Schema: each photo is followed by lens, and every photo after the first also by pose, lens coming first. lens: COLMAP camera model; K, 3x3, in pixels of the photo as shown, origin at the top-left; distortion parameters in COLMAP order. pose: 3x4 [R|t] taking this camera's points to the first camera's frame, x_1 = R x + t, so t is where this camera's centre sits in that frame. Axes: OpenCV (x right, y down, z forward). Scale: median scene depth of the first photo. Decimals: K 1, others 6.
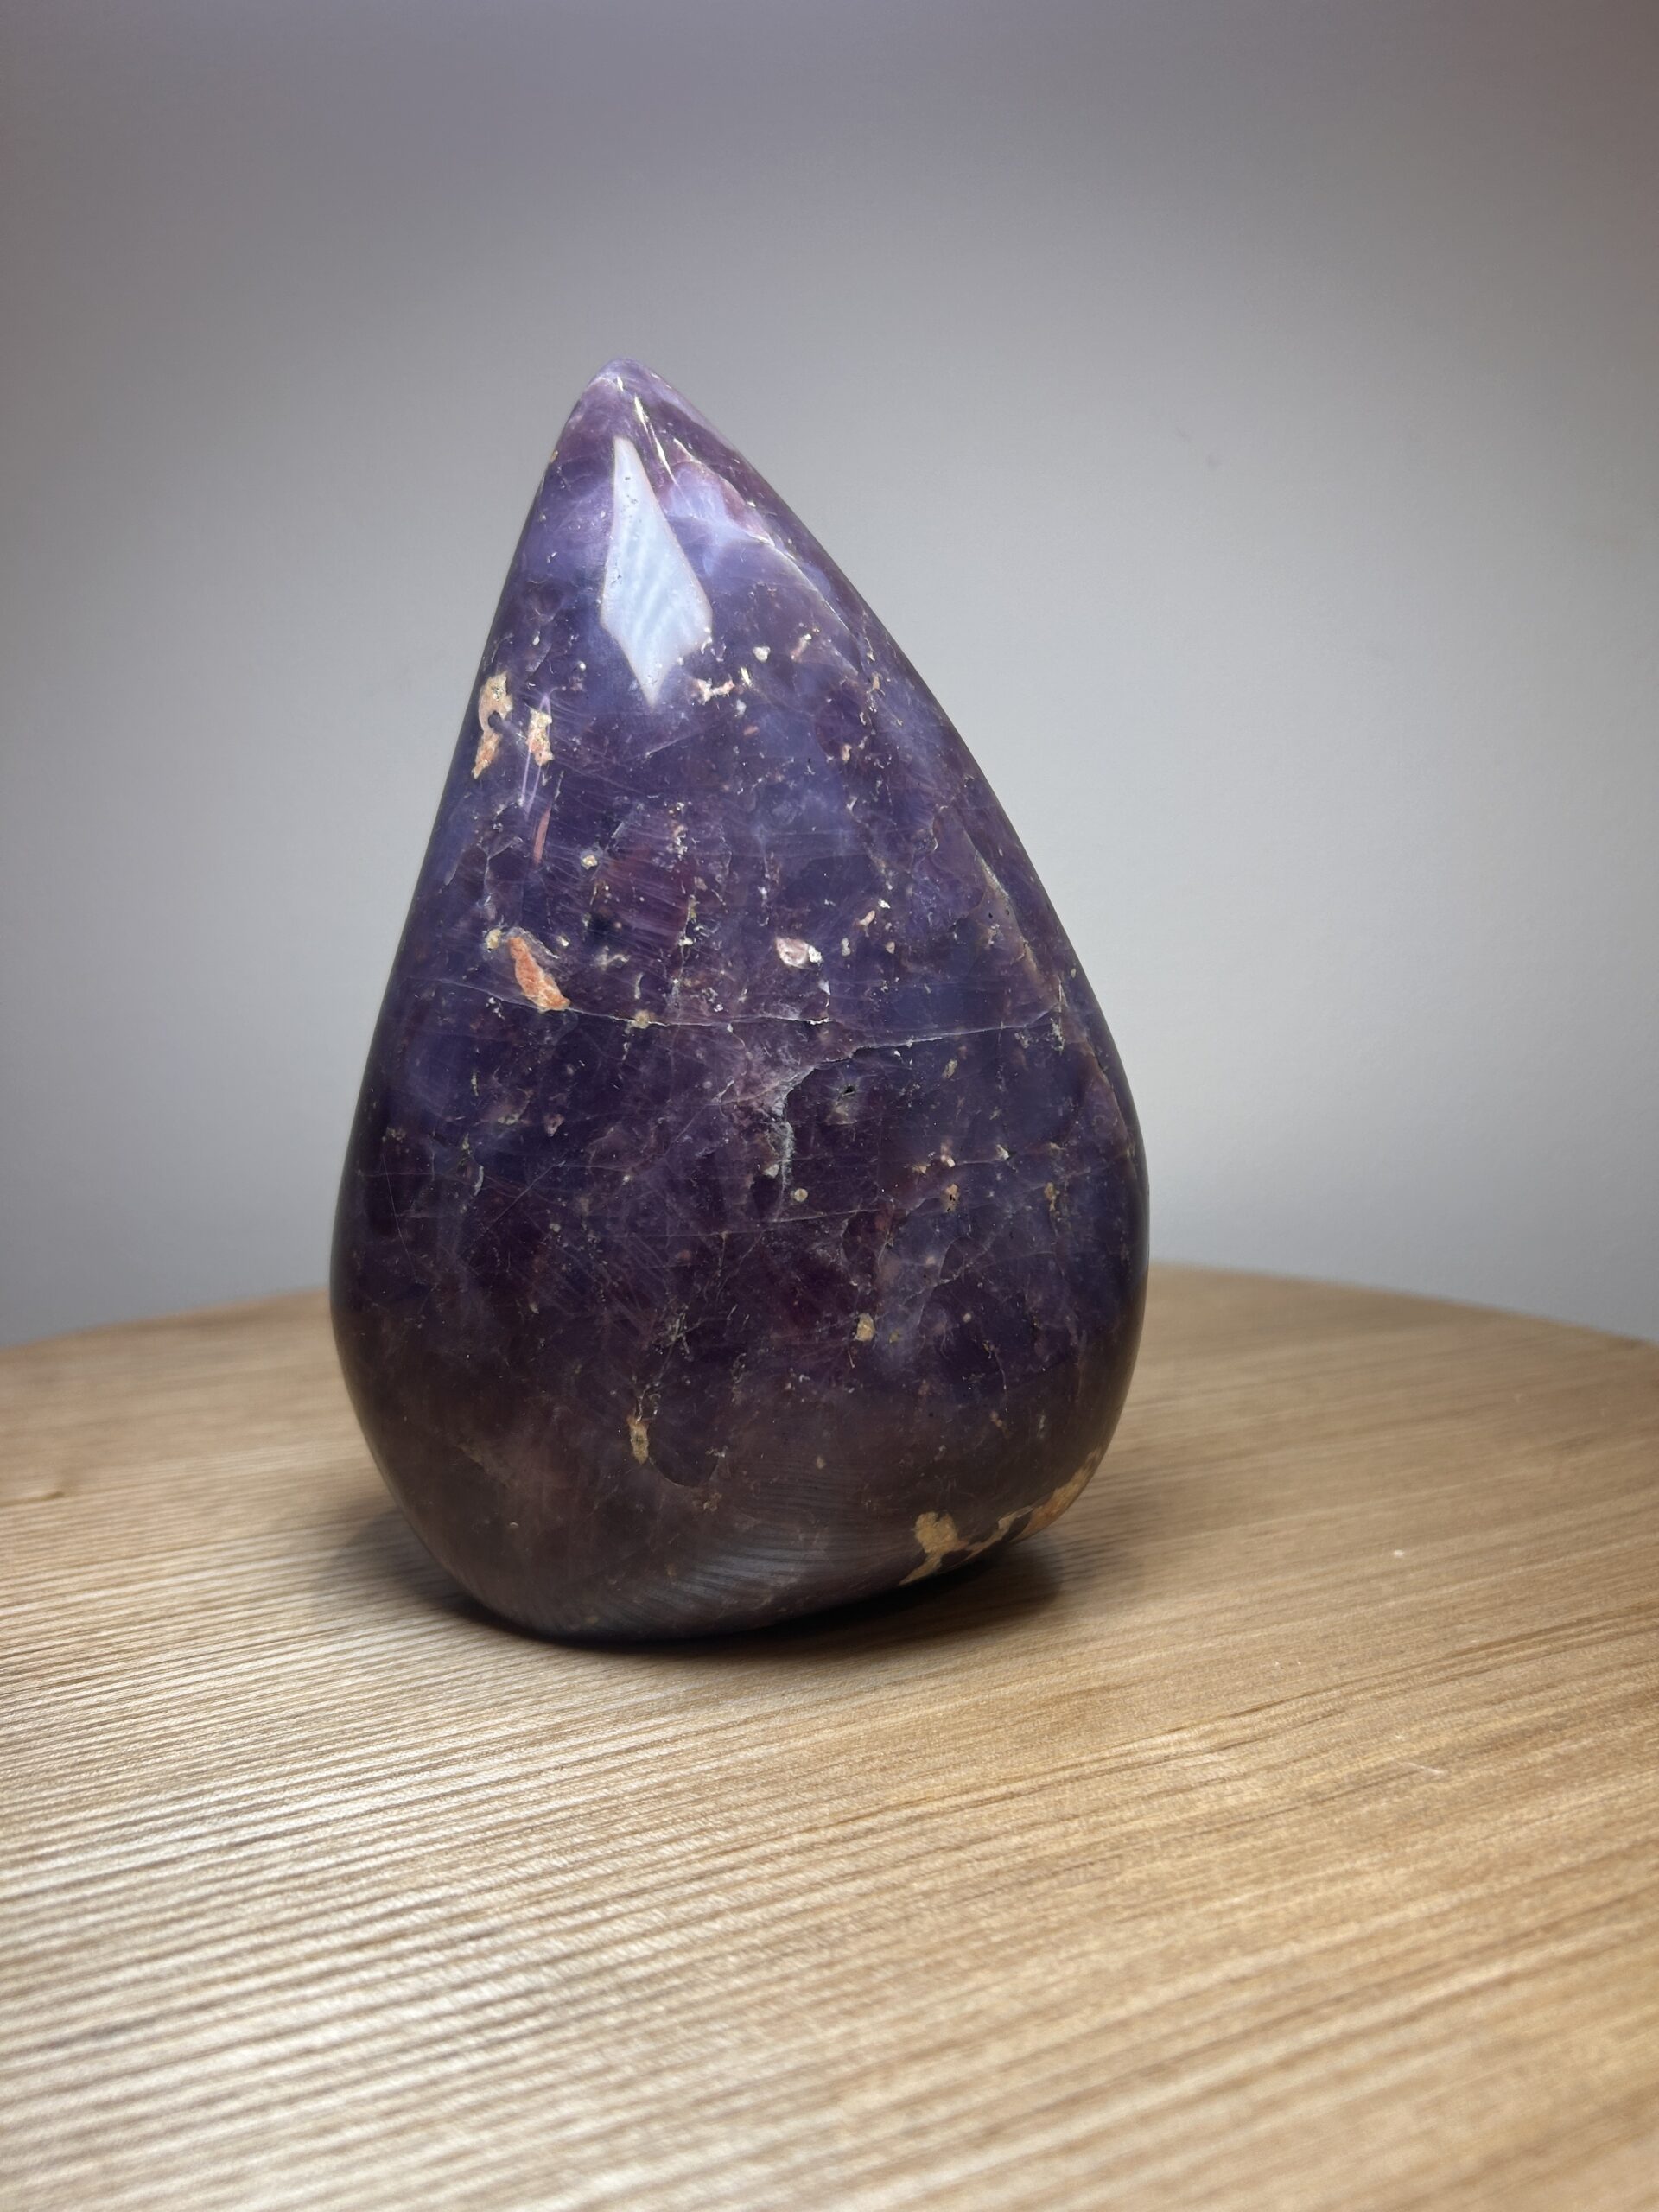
lens RADIAL K [[1728.6, 0, 837.7], [0, 1728.6, 1105.9], [0, 0, 1]] dist [-0.011151, -0.000505]
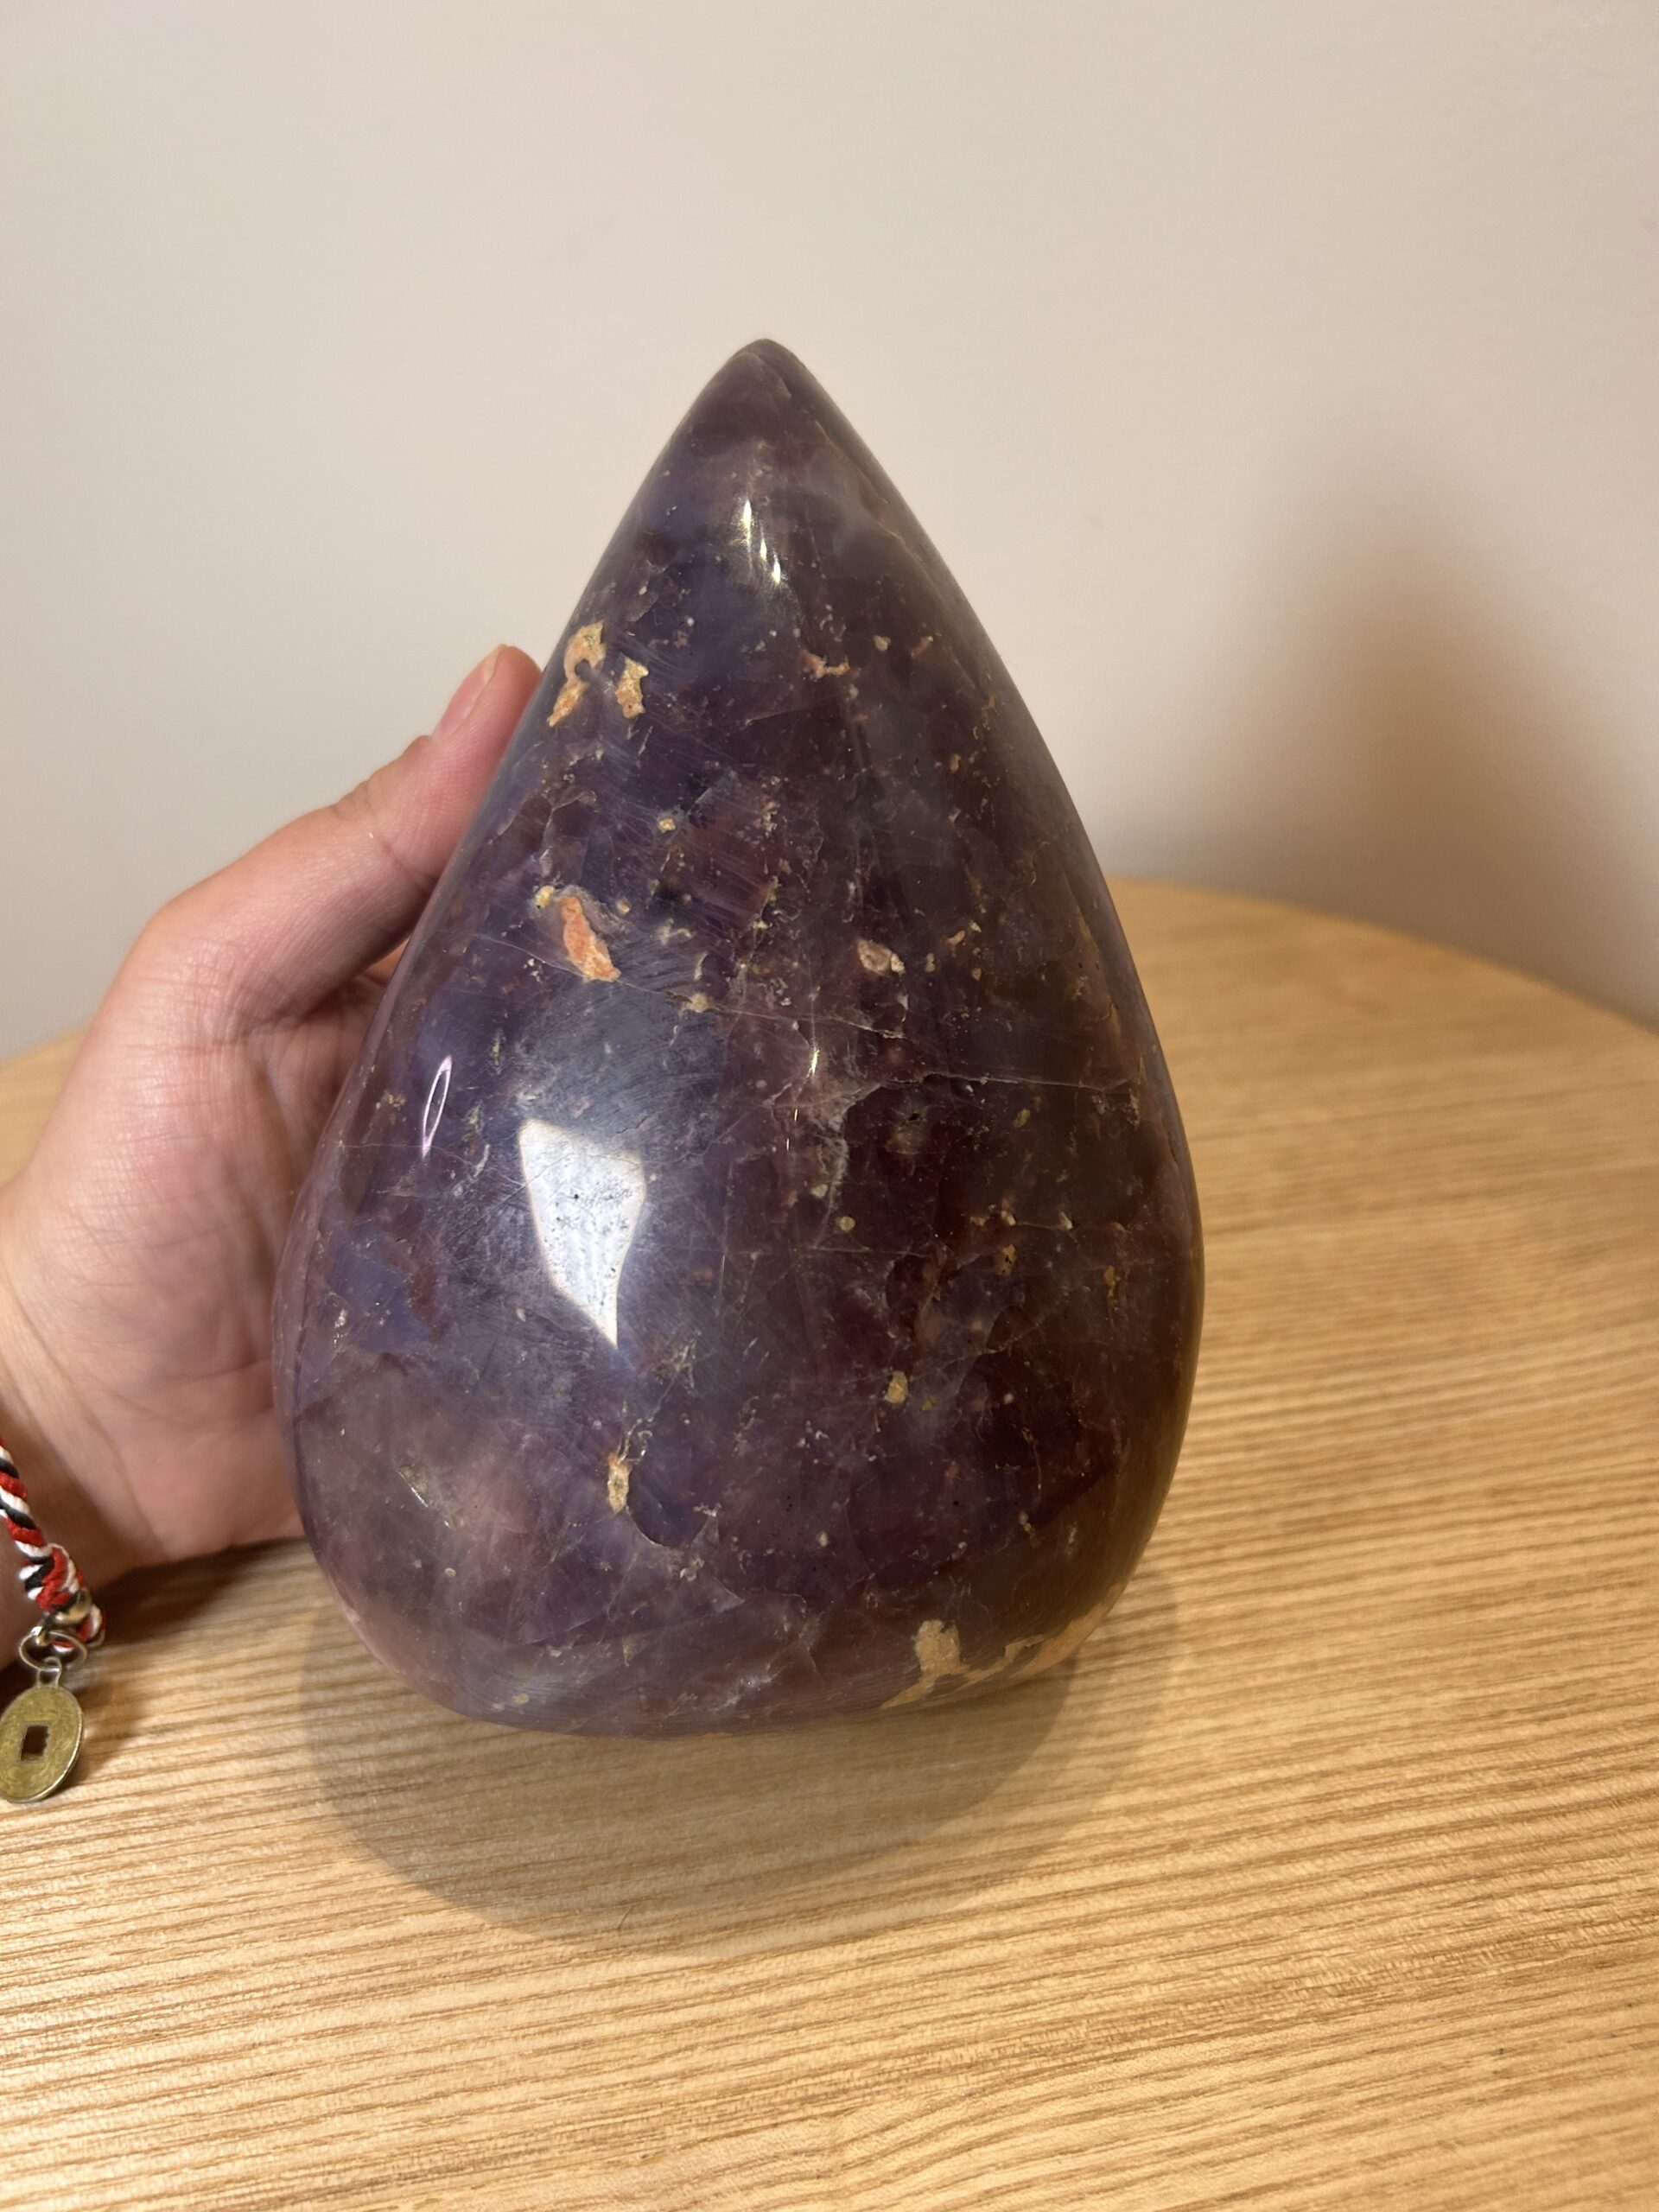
lens RADIAL K [[1721.4, 0, 806.5], [0, 1721.4, 1104.8], [0, 0, 1]] dist [-0.010762, 0.000103]
pose [[0.965577, 0.096689, -0.241479, 0.382446], [0.002308, 0.925125, 0.379656, -0.477387], [0.260107, -0.367144, 0.893056, 0.003212]]
